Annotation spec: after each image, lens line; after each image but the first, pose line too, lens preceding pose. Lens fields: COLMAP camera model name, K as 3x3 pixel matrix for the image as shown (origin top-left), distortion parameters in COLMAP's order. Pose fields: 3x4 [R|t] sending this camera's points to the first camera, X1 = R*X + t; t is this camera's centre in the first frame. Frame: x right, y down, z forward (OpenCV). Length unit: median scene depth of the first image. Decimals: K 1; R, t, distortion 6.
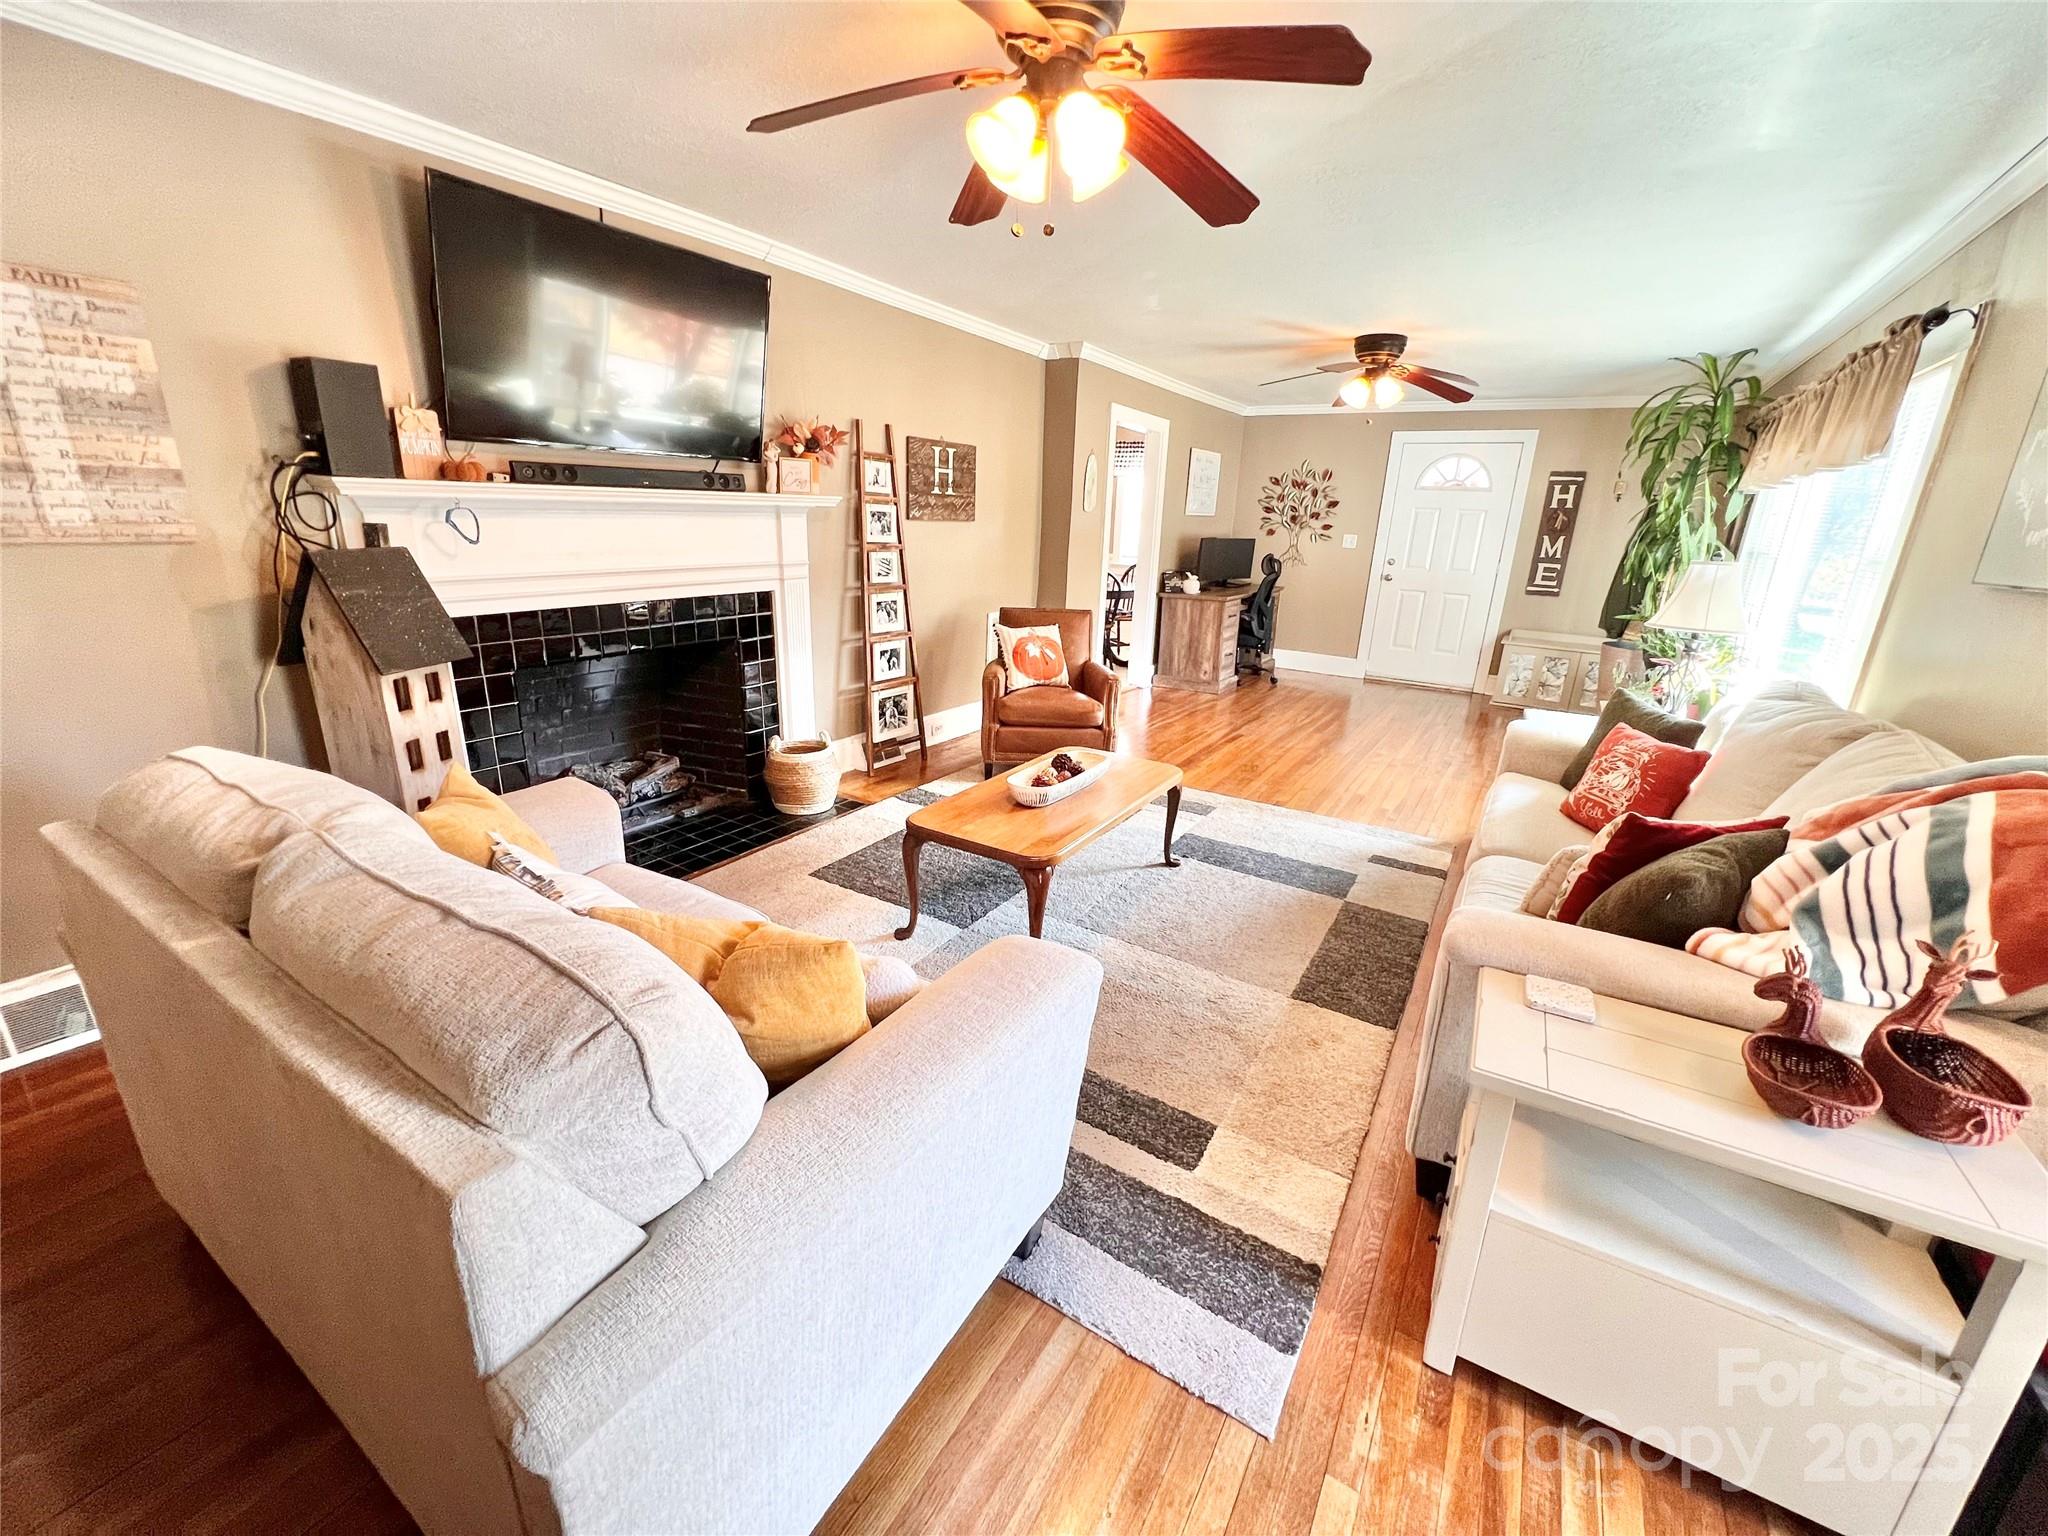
lens RADIAL K [[825.8, 0, 1019.3], [0, 825.8, 763.7], [0, 0, 1]] dist [-0.005376, 0.000048]
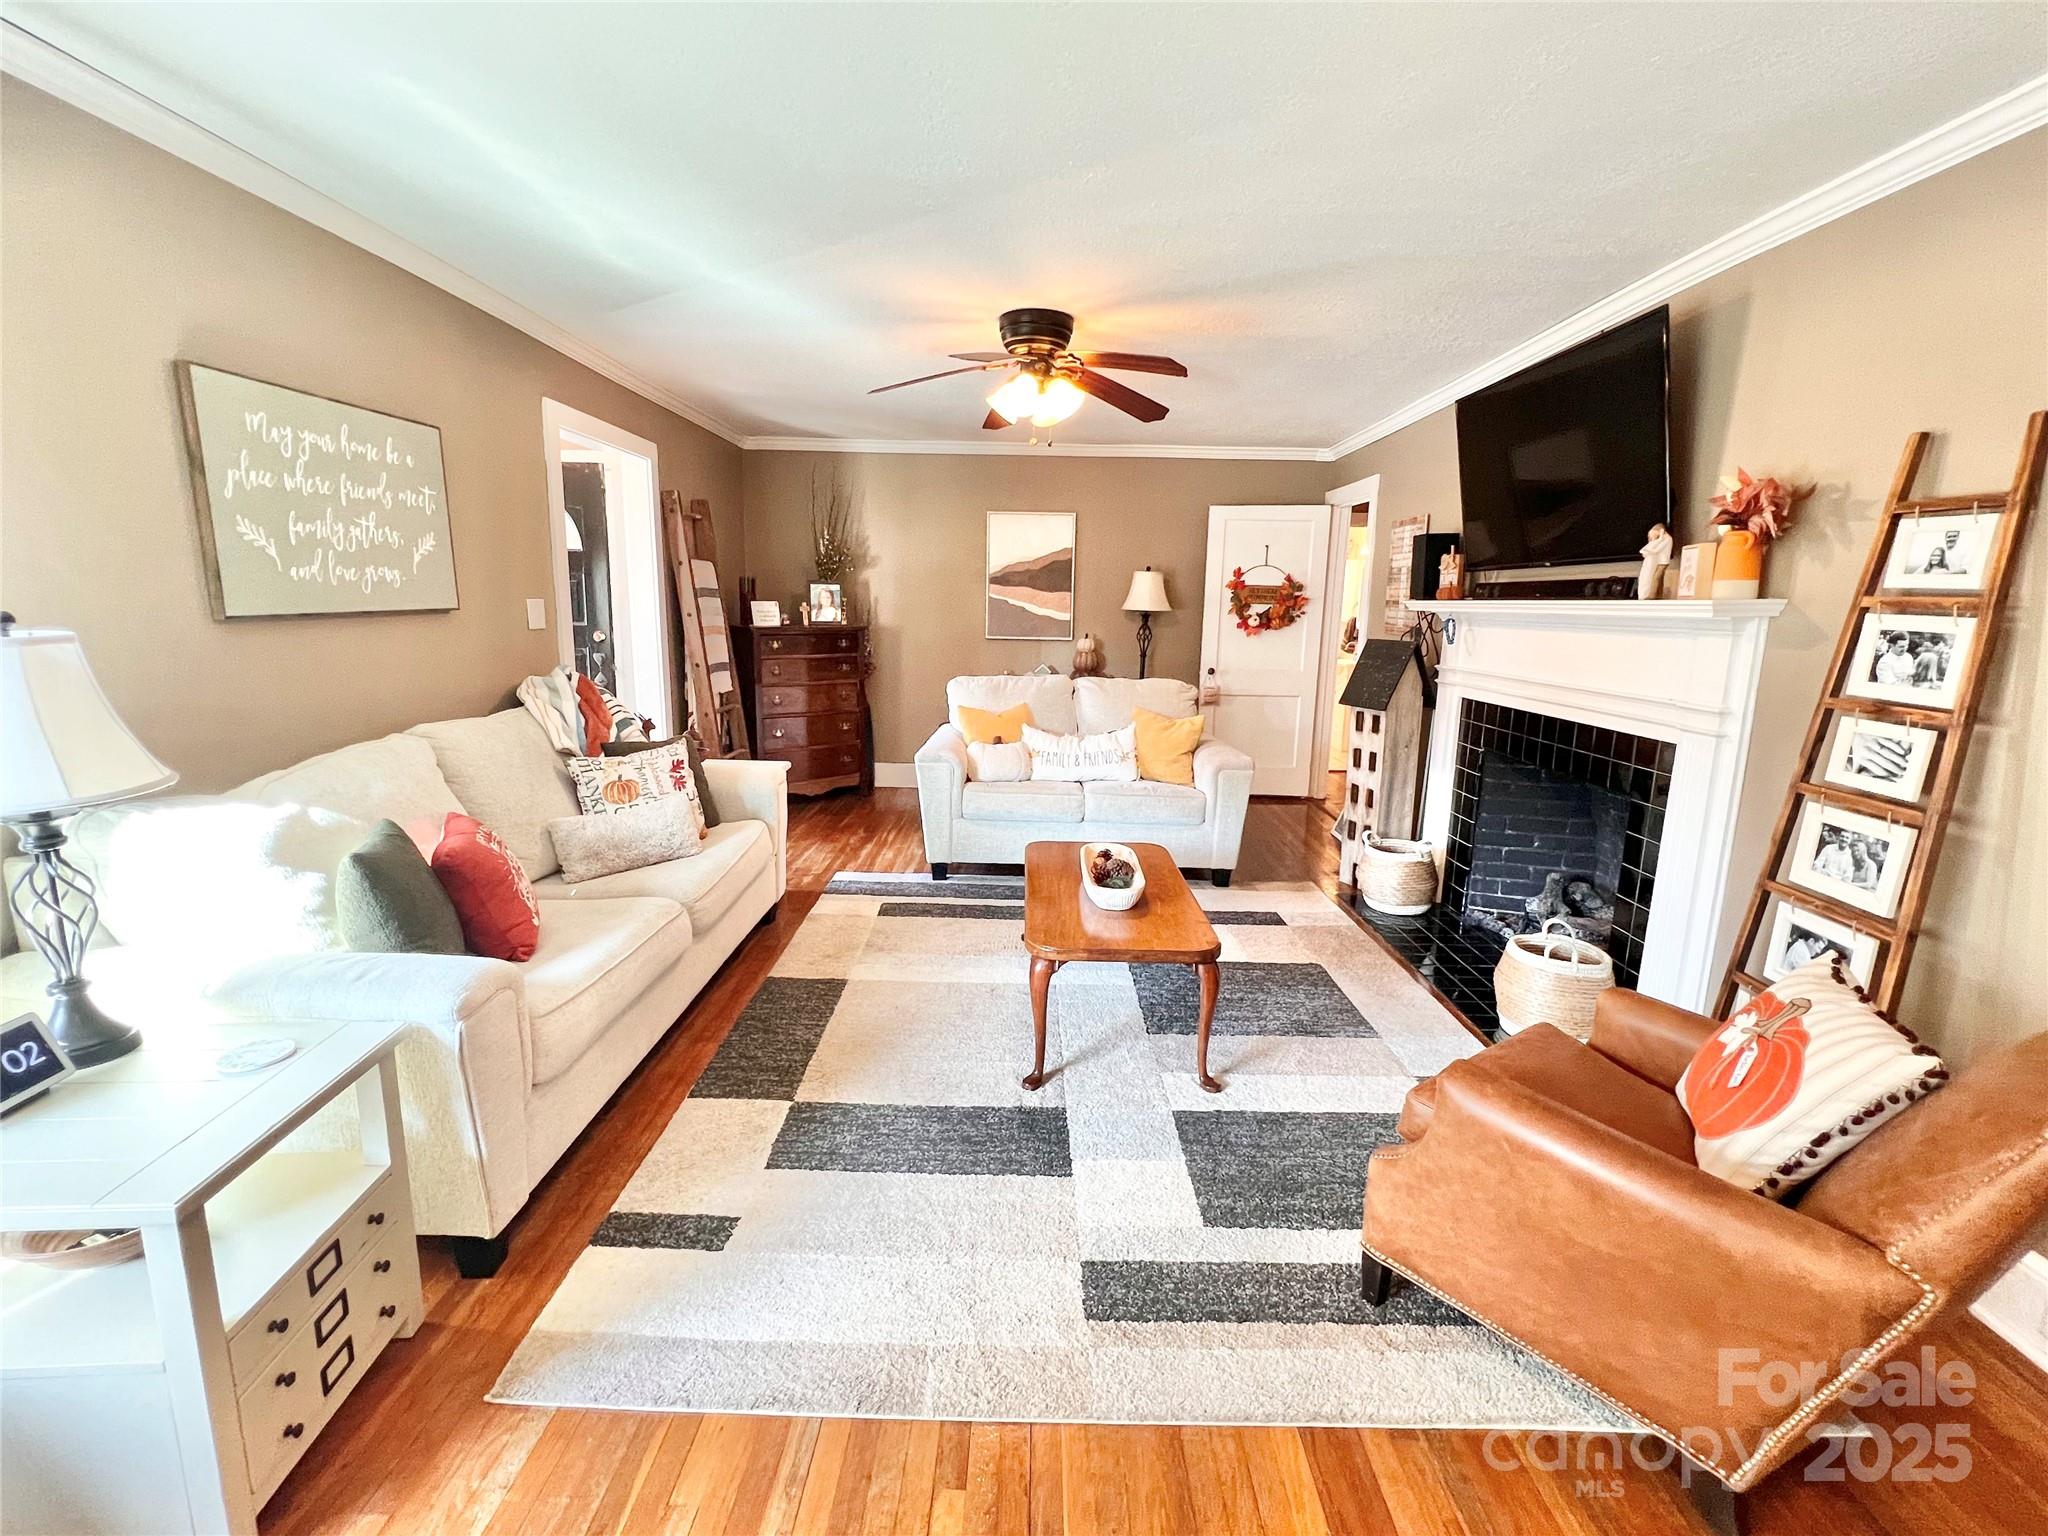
lens RADIAL K [[888.1, 0, 1019.8], [0, 888.1, 764.7], [0, 0, 1]] dist [-0.004429, 0.000520]
pose [[-0.847266, 0.046135, -0.529161, 0.557973], [-0.203549, 0.891970, 0.403680, -0.402907], [0.490619, 0.449735, -0.746345, 1.379201]]
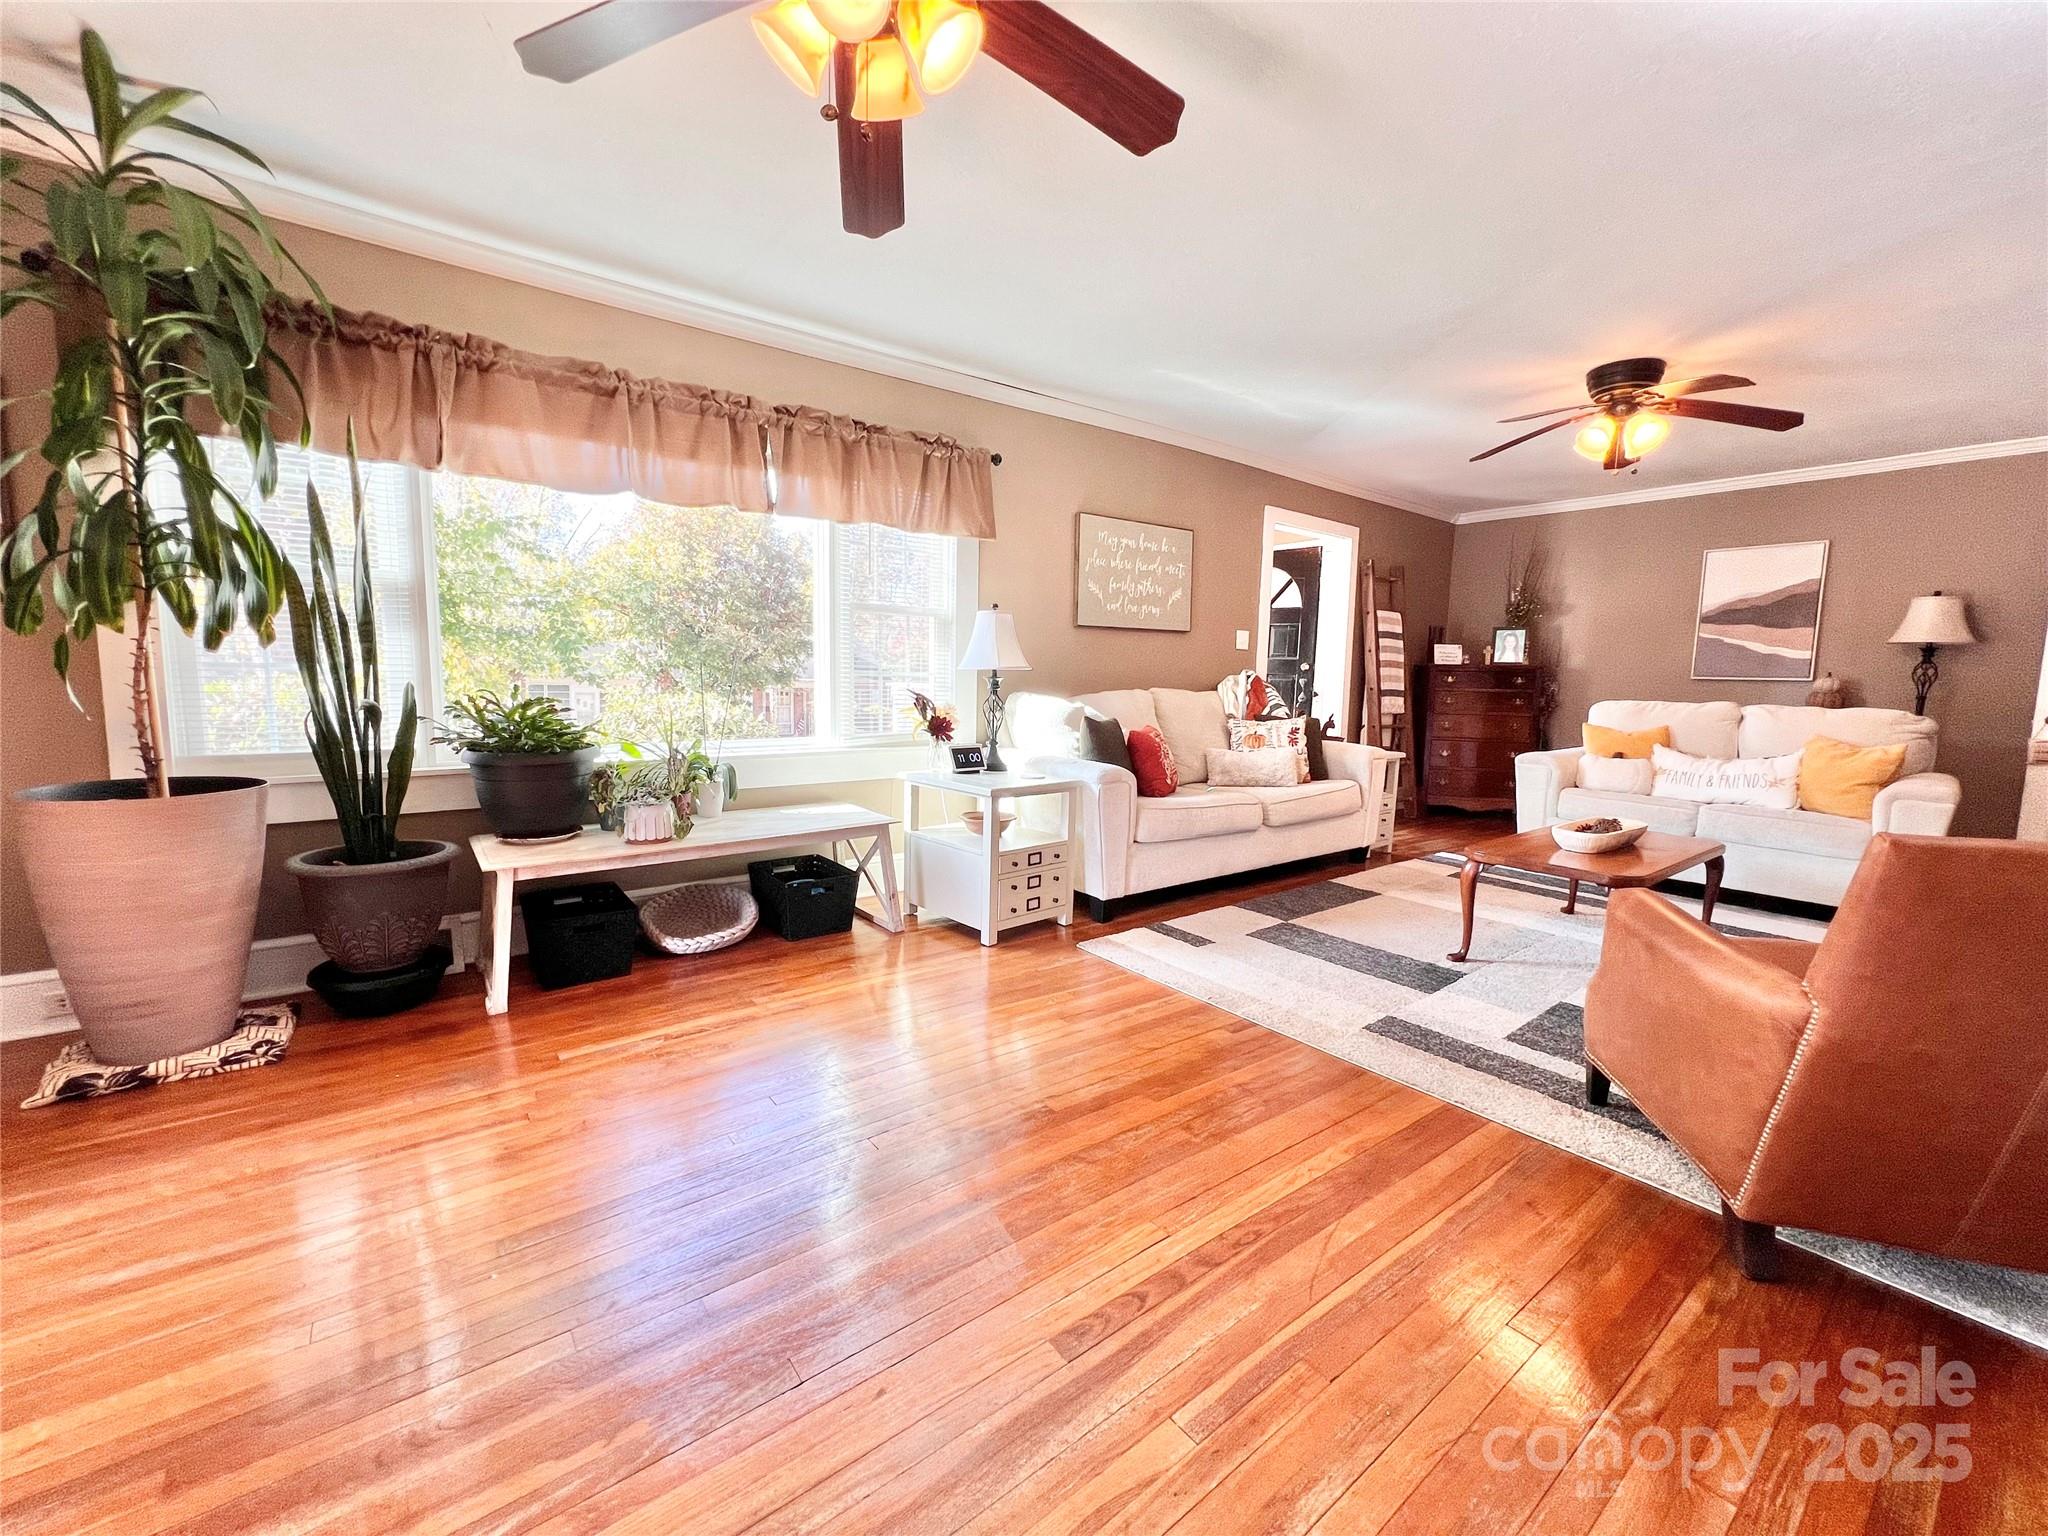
lens RADIAL K [[825.8, 0, 1019.3], [0, 825.8, 763.7], [0, 0, 1]] dist [-0.005376, 0.000048]
pose [[-0.937639, -0.092337, 0.335121, 0.339724], [0.048468, 0.919929, 0.389079, -0.431483], [-0.344214, 0.381058, -0.858086, 1.785912]]
